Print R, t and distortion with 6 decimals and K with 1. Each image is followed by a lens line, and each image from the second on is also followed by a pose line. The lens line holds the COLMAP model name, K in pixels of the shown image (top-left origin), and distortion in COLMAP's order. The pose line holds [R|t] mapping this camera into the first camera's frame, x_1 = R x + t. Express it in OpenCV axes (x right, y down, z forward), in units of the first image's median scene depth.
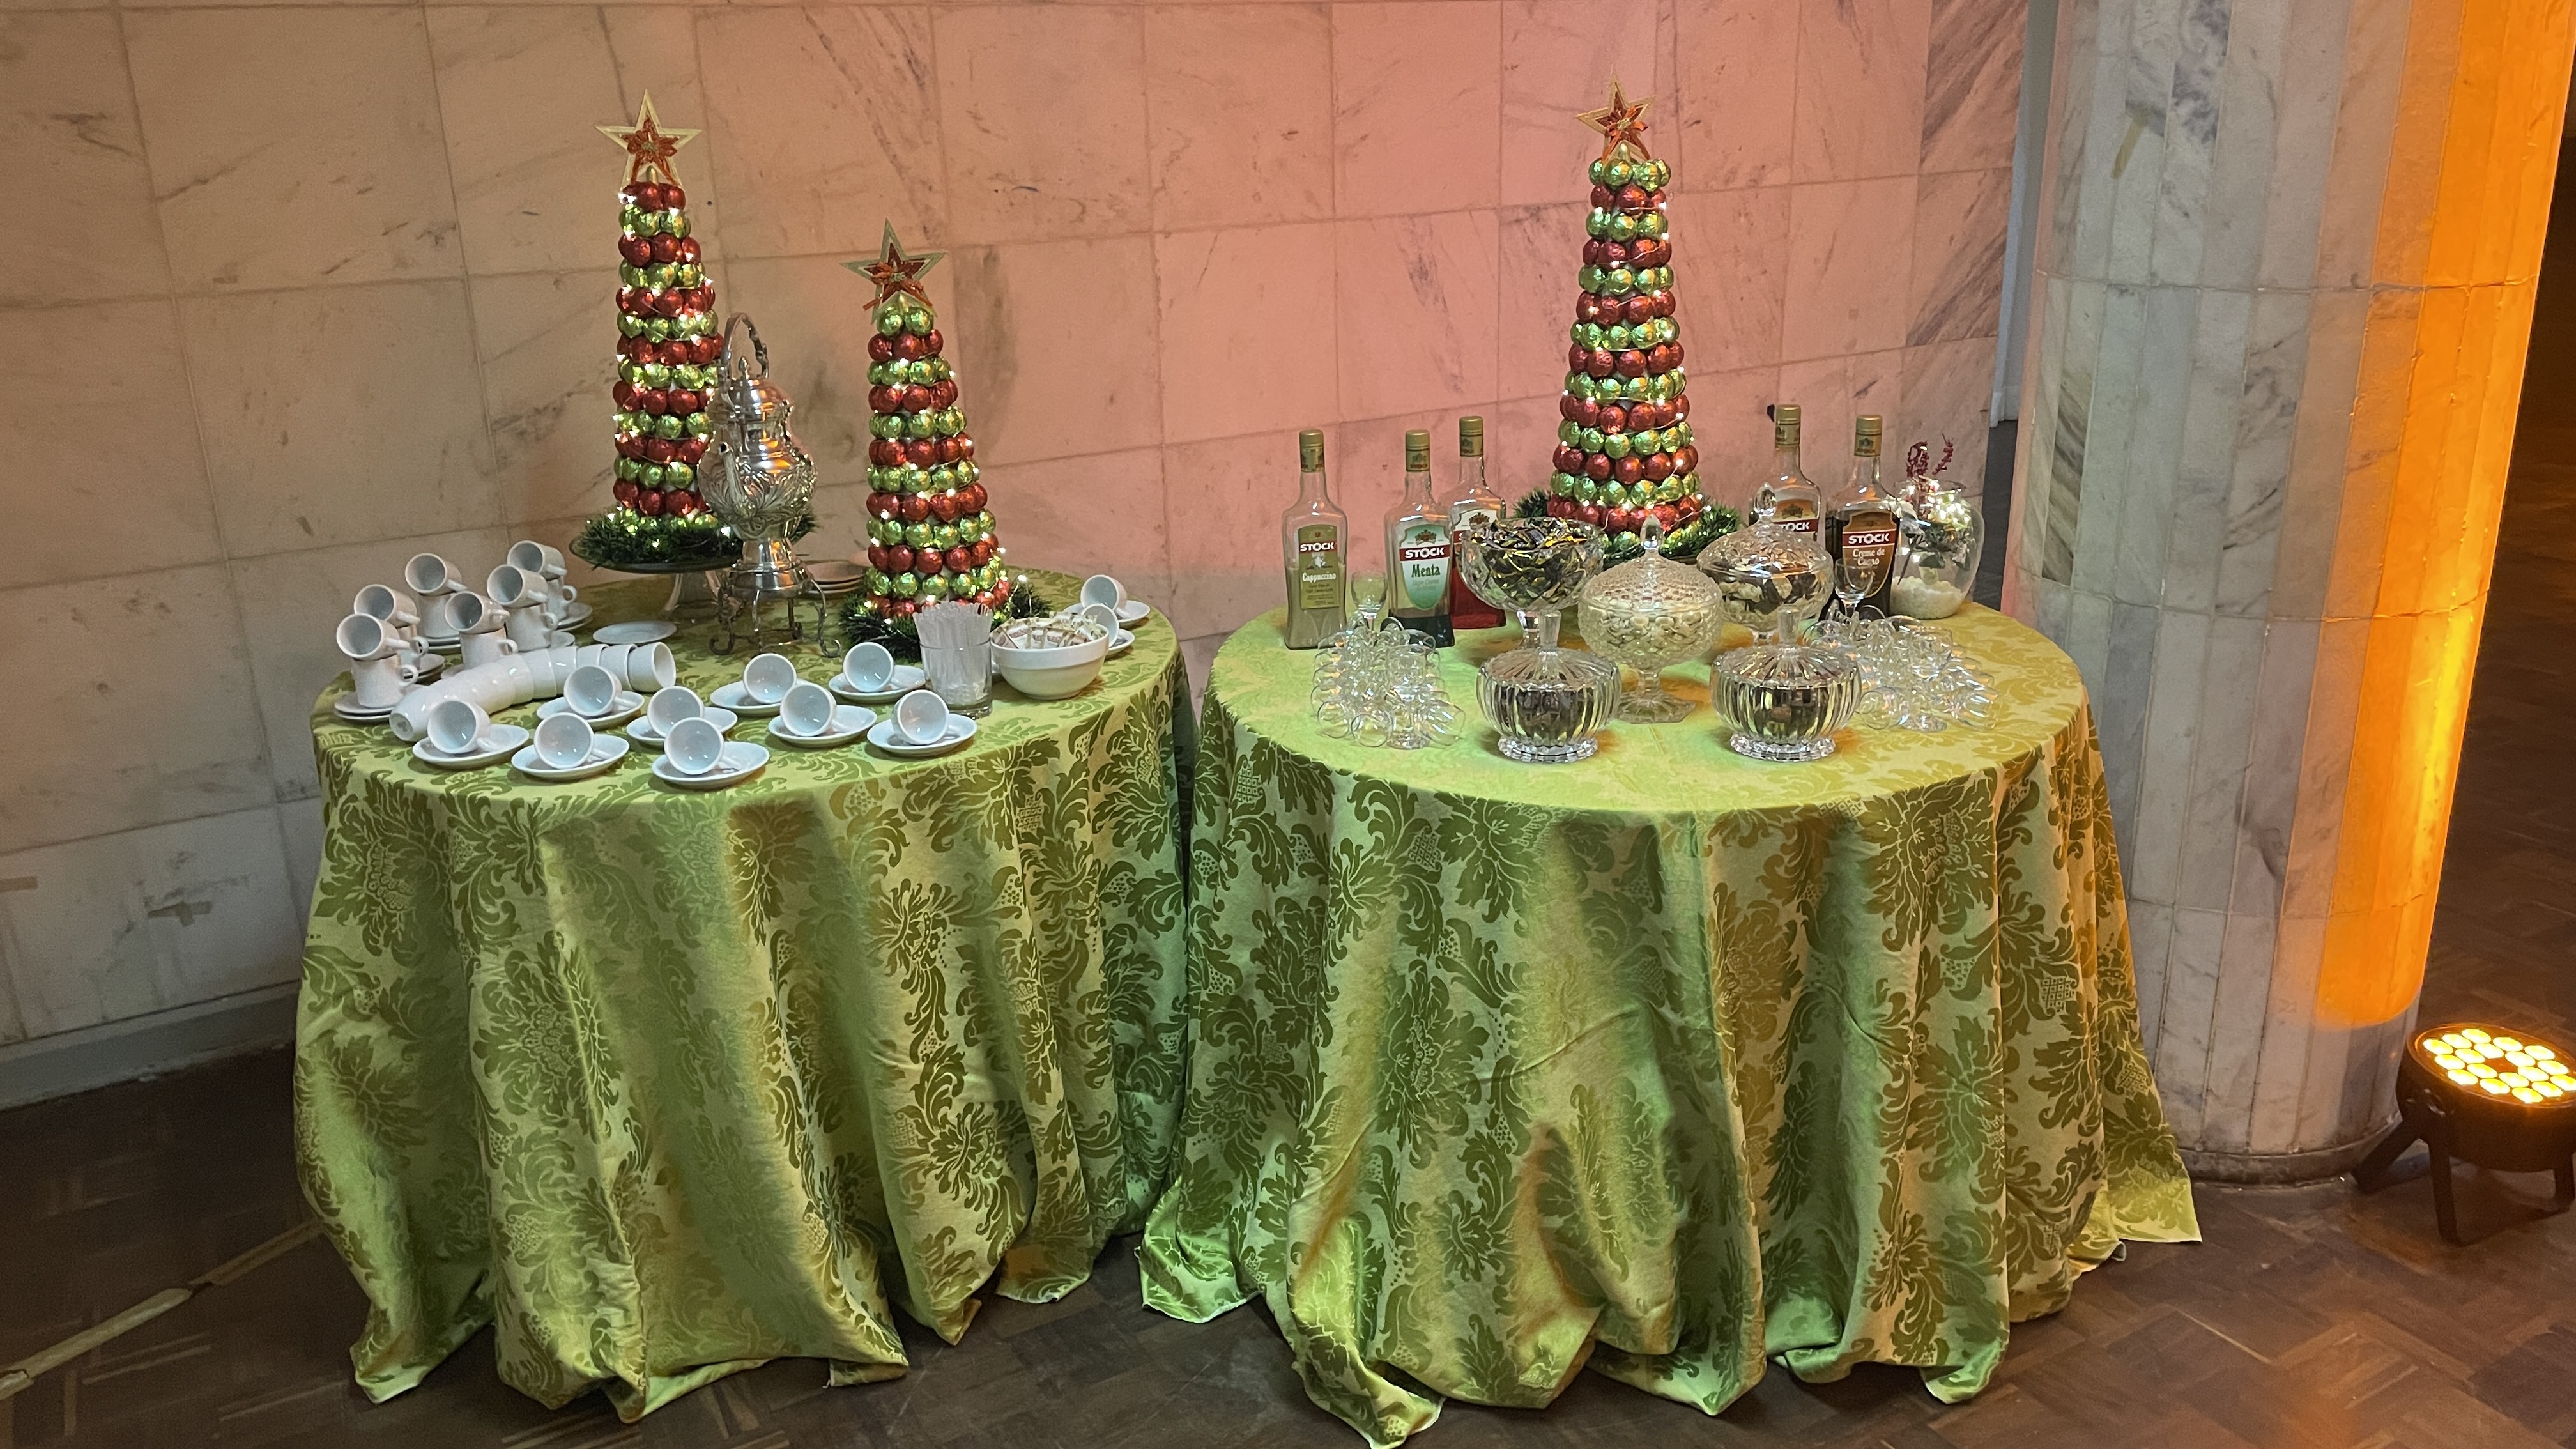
lens RADIAL K [[1977.1, 0, 1290.8], [0, 1977.1, 726.0], [0, 0, 1]] dist [0.026963, -0.003998]
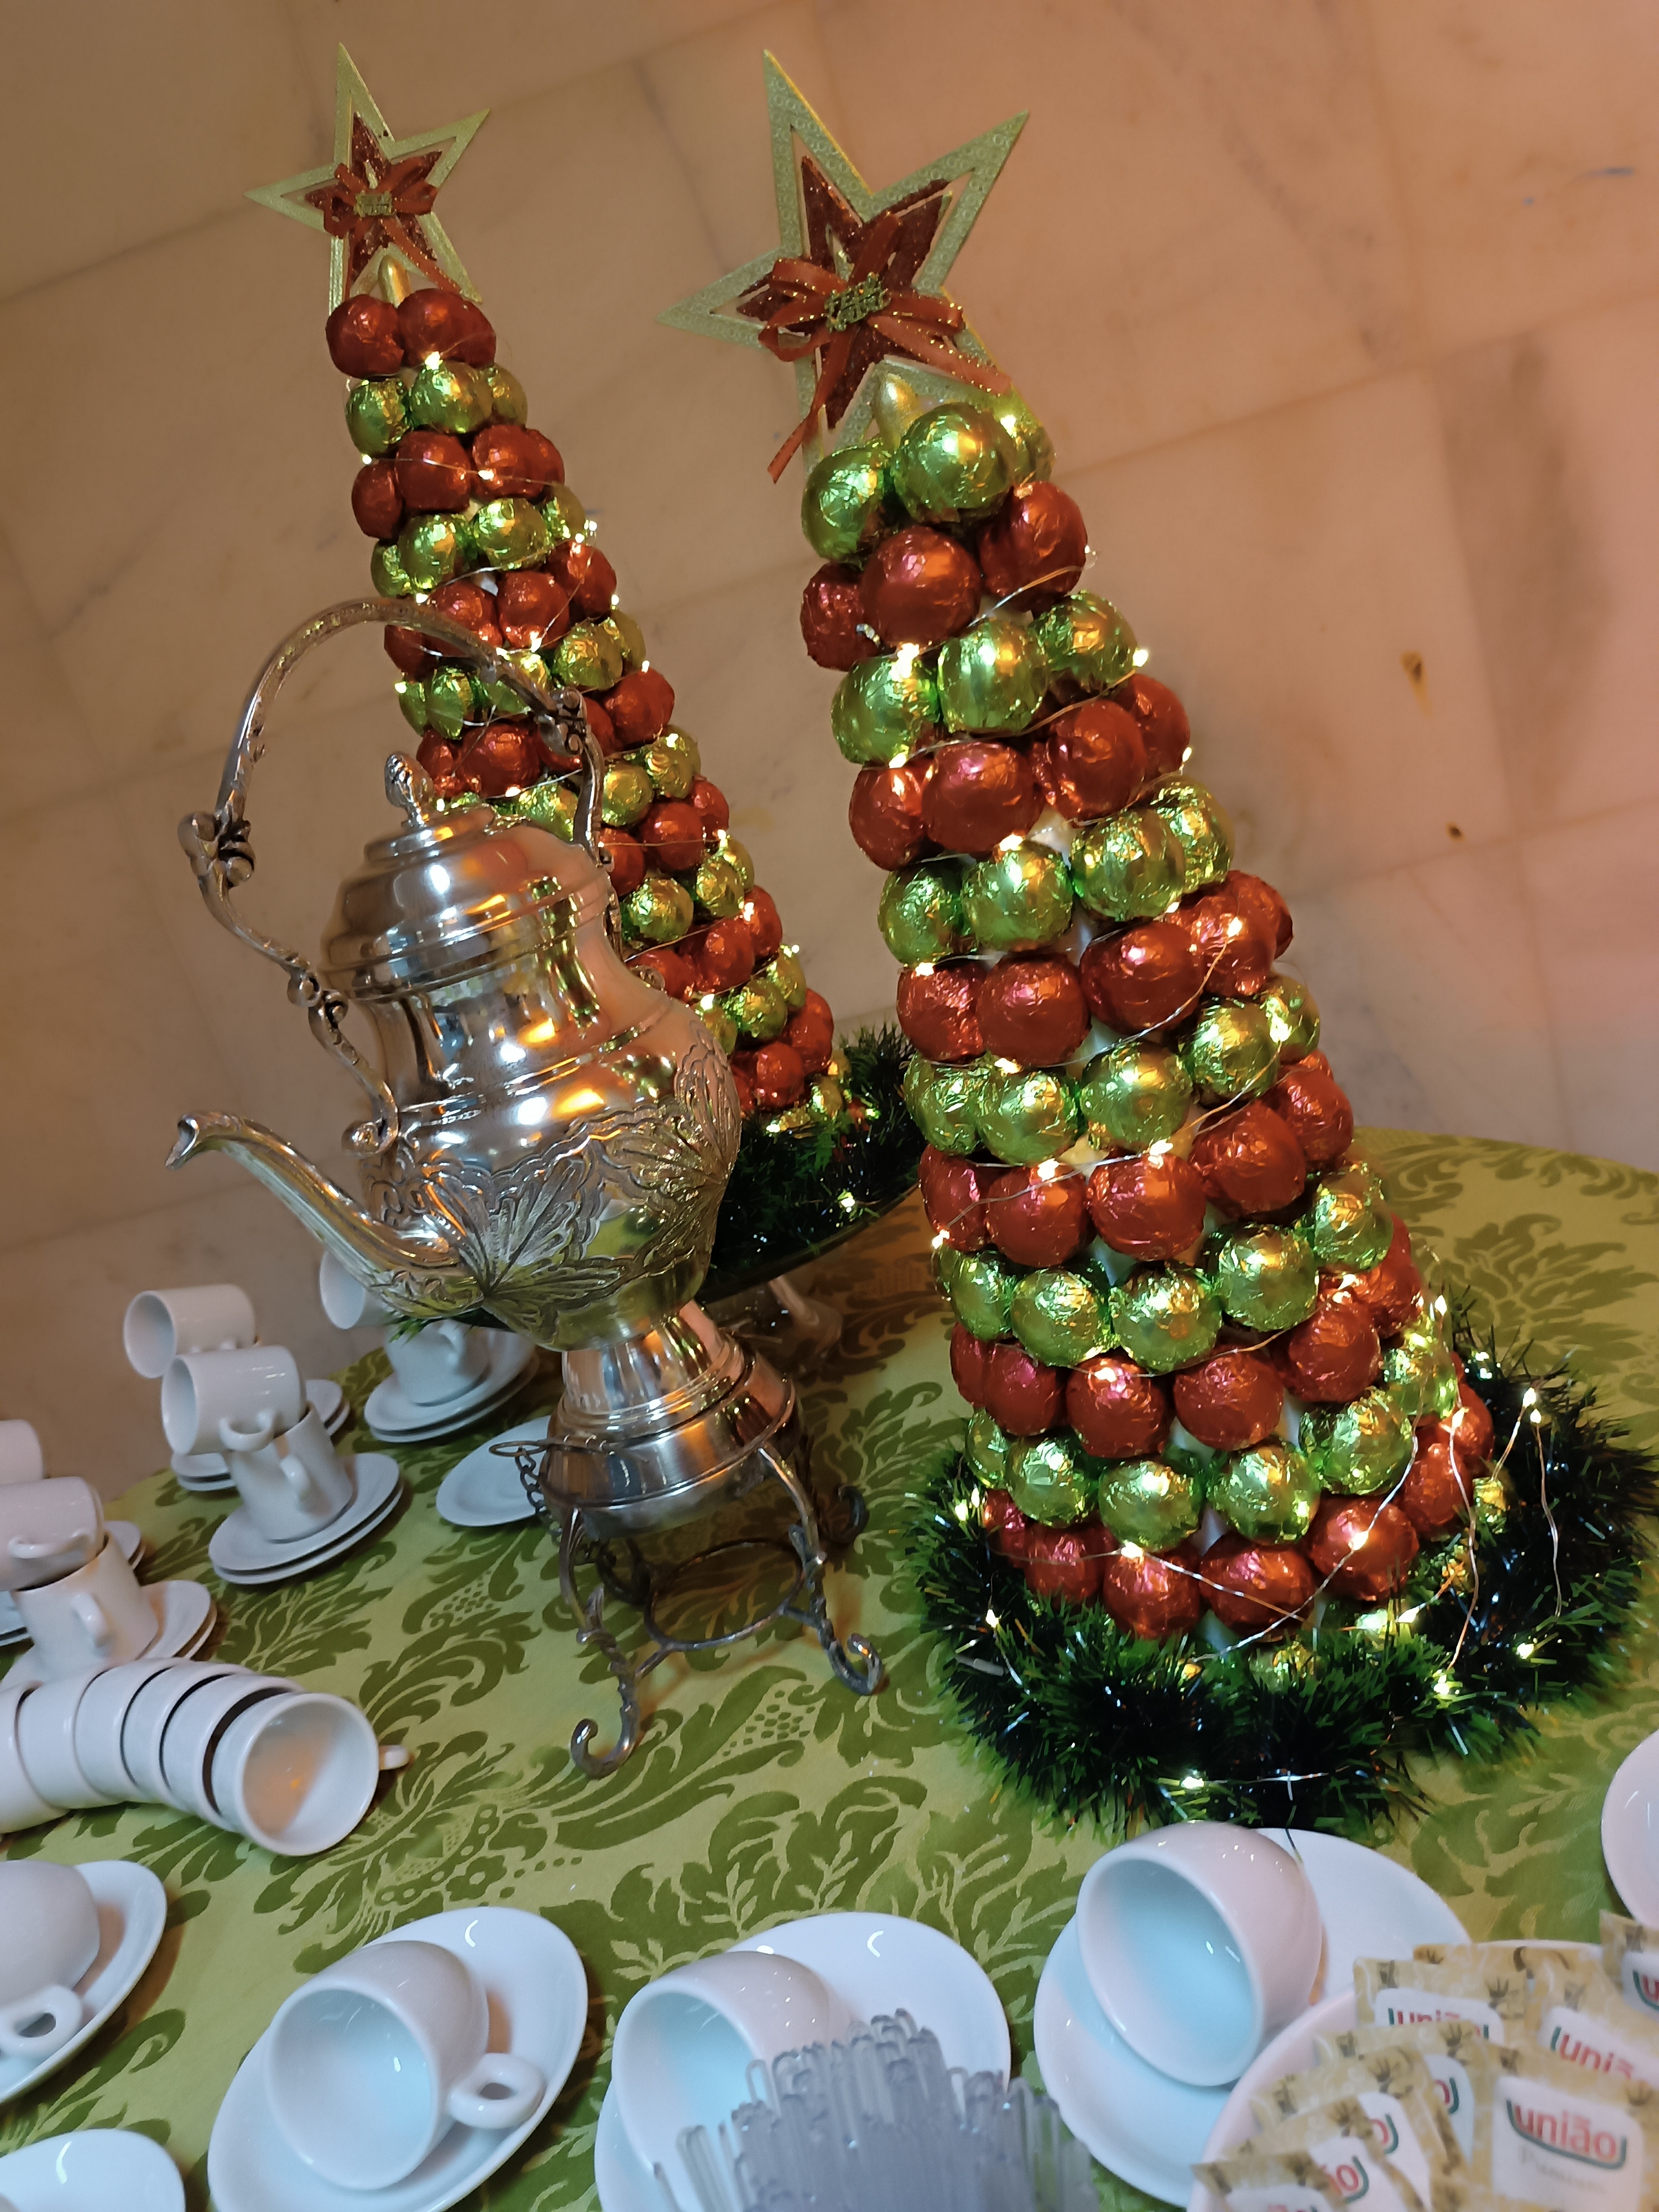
lens RADIAL K [[1613.4, 0, 828.5], [0, 1613.4, 1114.8], [0, 0, 1]] dist [-0.008339, -0.004125]
pose [[0.794285, -0.034014, -0.606592, -0.083371], [0.086606, 0.994574, 0.057634, -0.136469], [0.601341, -0.098313, 0.792921, 0.813488]]
